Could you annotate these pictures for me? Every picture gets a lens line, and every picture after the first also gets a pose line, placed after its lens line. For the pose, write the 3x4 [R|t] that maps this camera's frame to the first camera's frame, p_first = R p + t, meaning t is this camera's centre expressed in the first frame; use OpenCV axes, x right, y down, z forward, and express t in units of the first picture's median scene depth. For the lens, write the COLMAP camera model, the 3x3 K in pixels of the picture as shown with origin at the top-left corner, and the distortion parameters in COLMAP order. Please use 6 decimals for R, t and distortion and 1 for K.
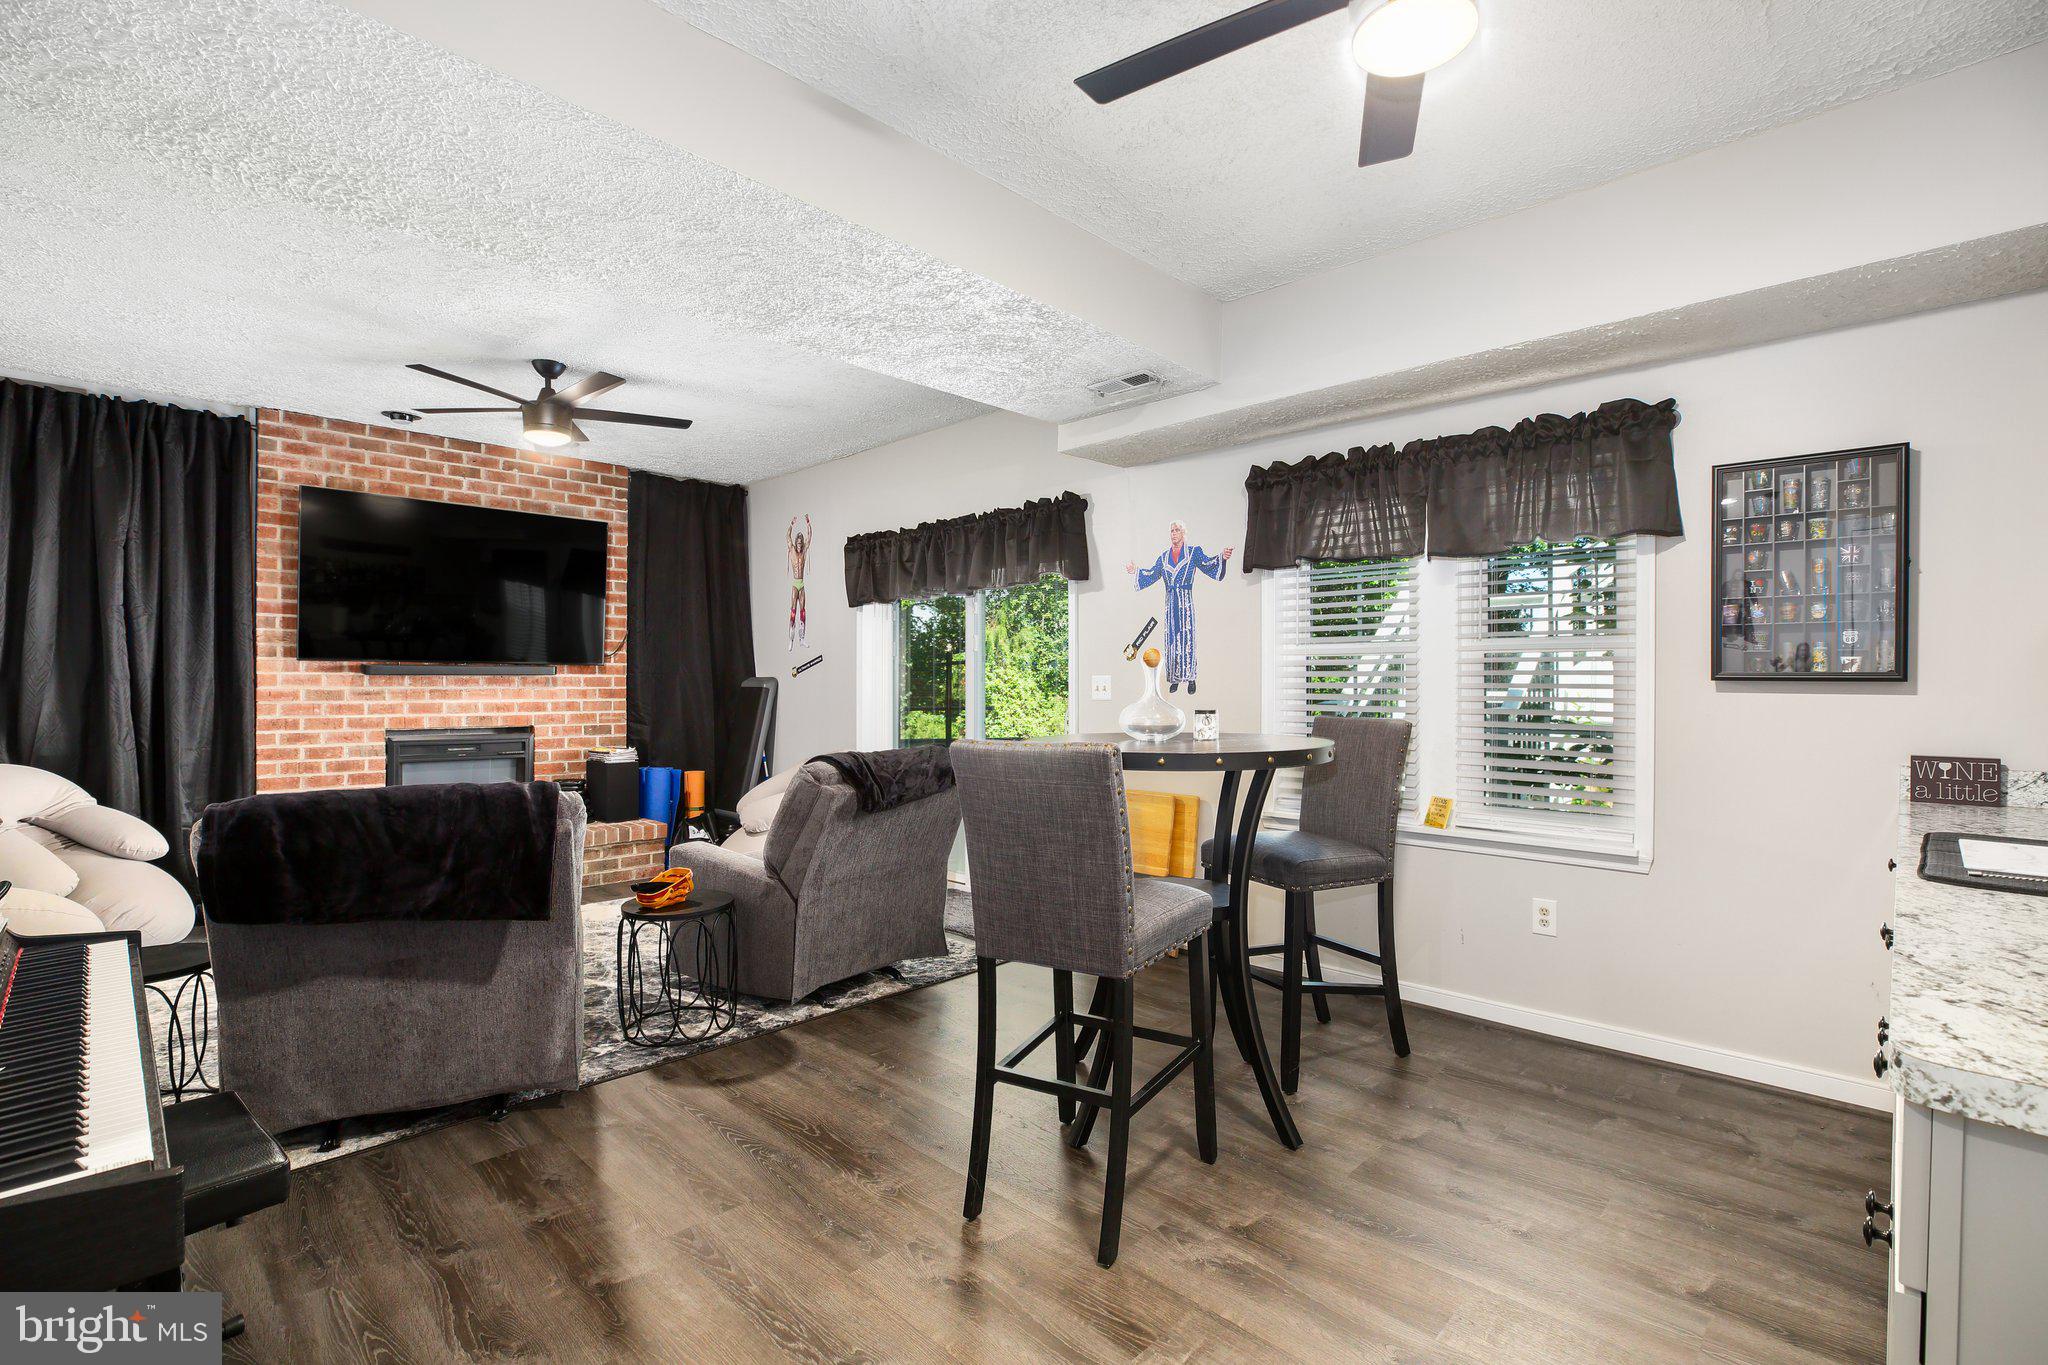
lens RADIAL K [[937.7, 0, 1031.8], [0, 937.7, 688.5], [0, 0, 1]] dist [-0.038053, 0.011408]
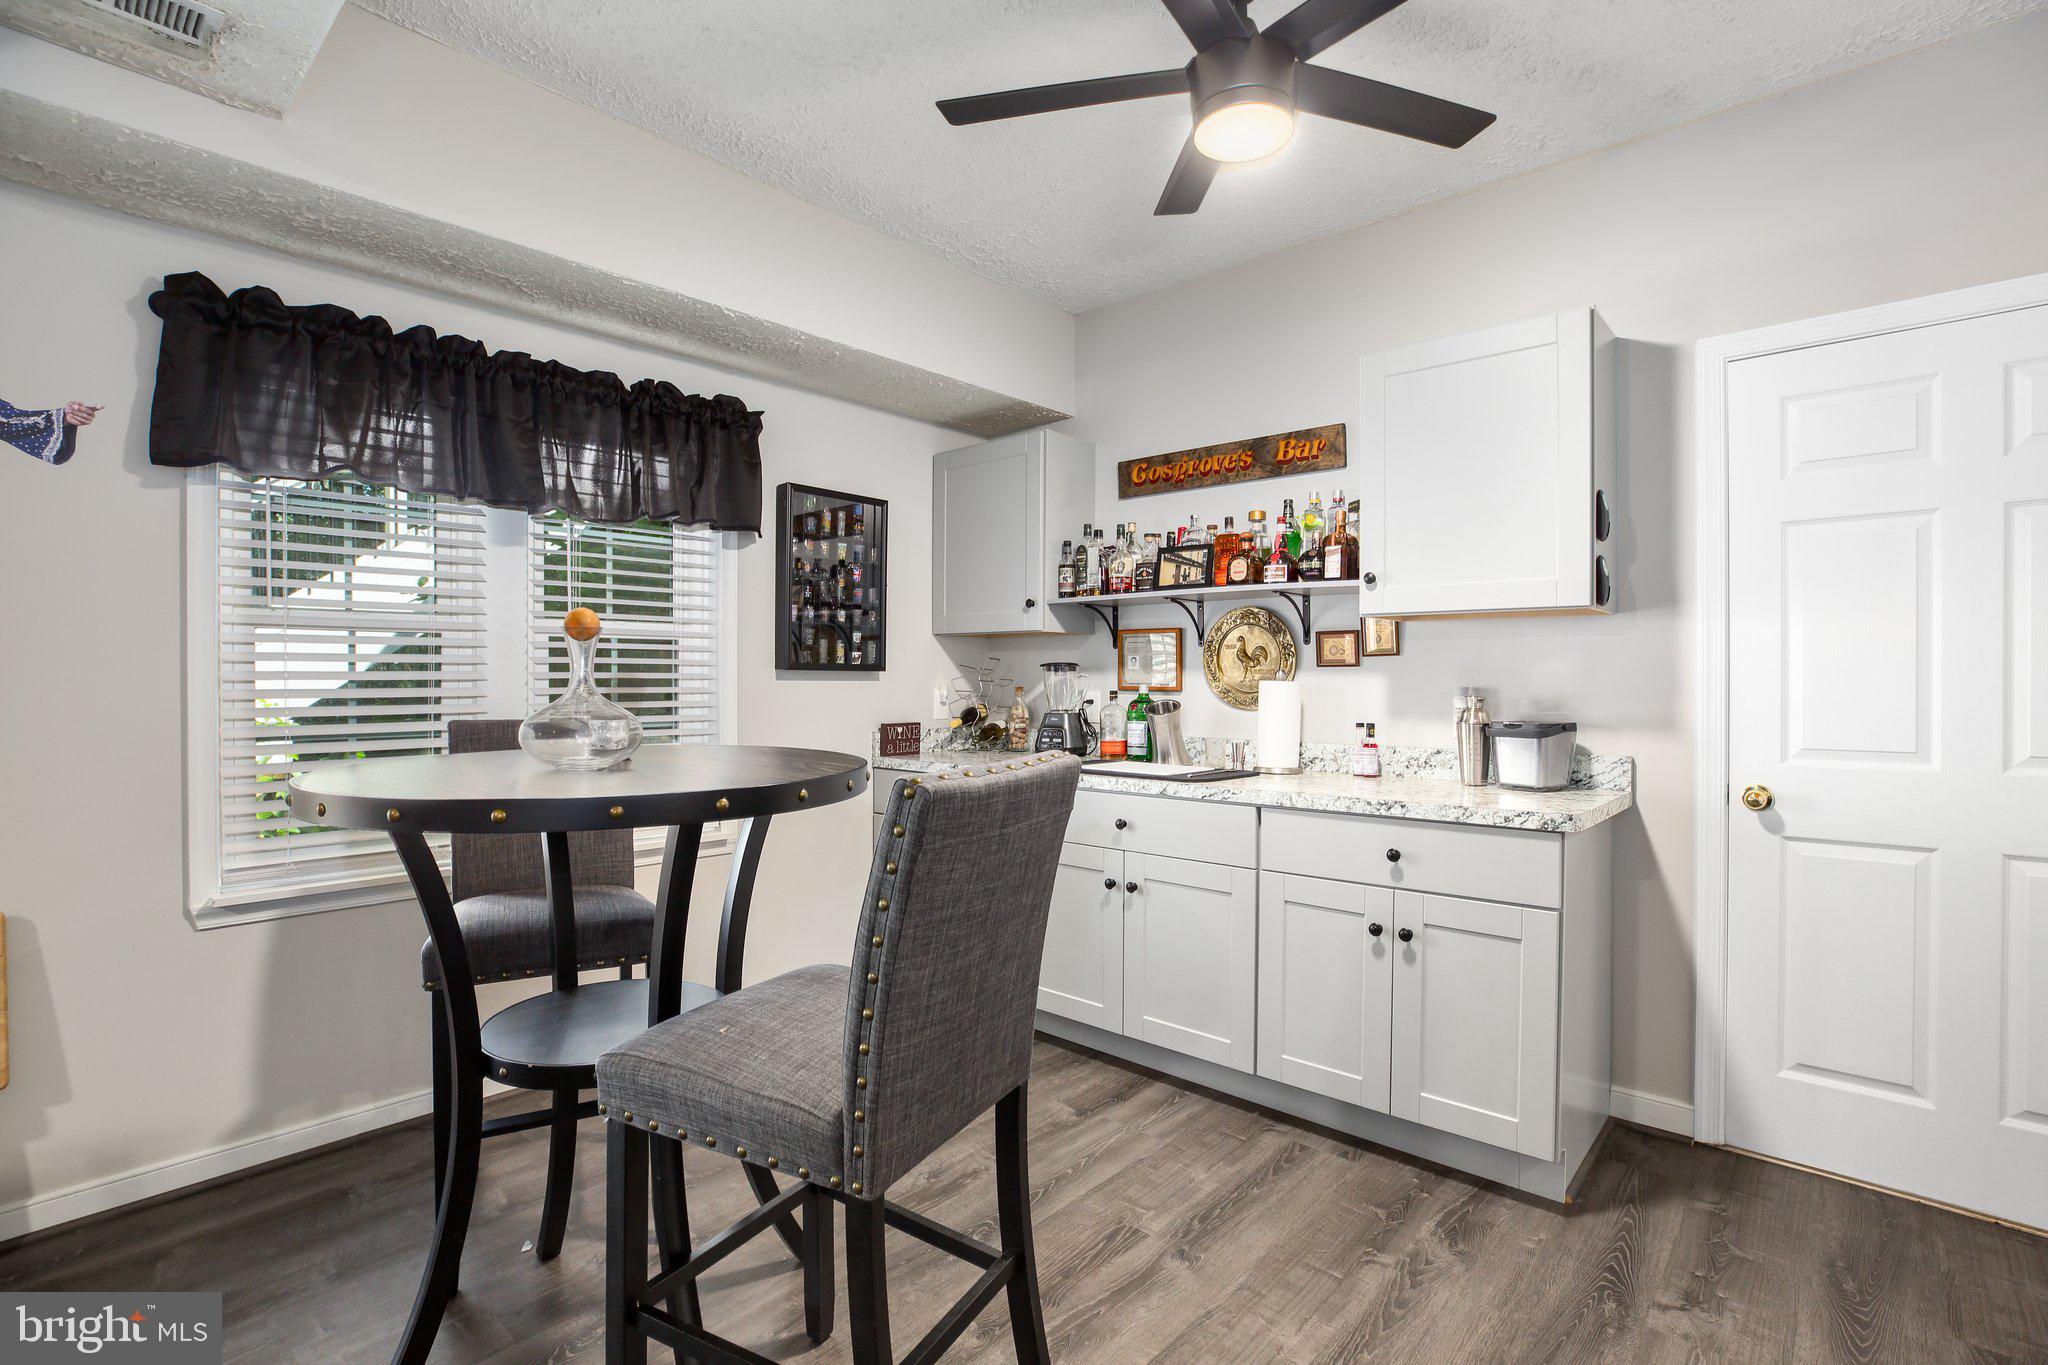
lens RADIAL K [[937.7, 0, 1058.9], [0, 937.7, 686.7], [0, 0, 1]] dist [-0.038053, 0.011408]
pose [[-0.041231, -0.013291, 0.999061, -0.247209], [0.005040, 0.999896, 0.013510, -0.000817], [-0.999137, 0.005593, -0.041159, 0.400083]]
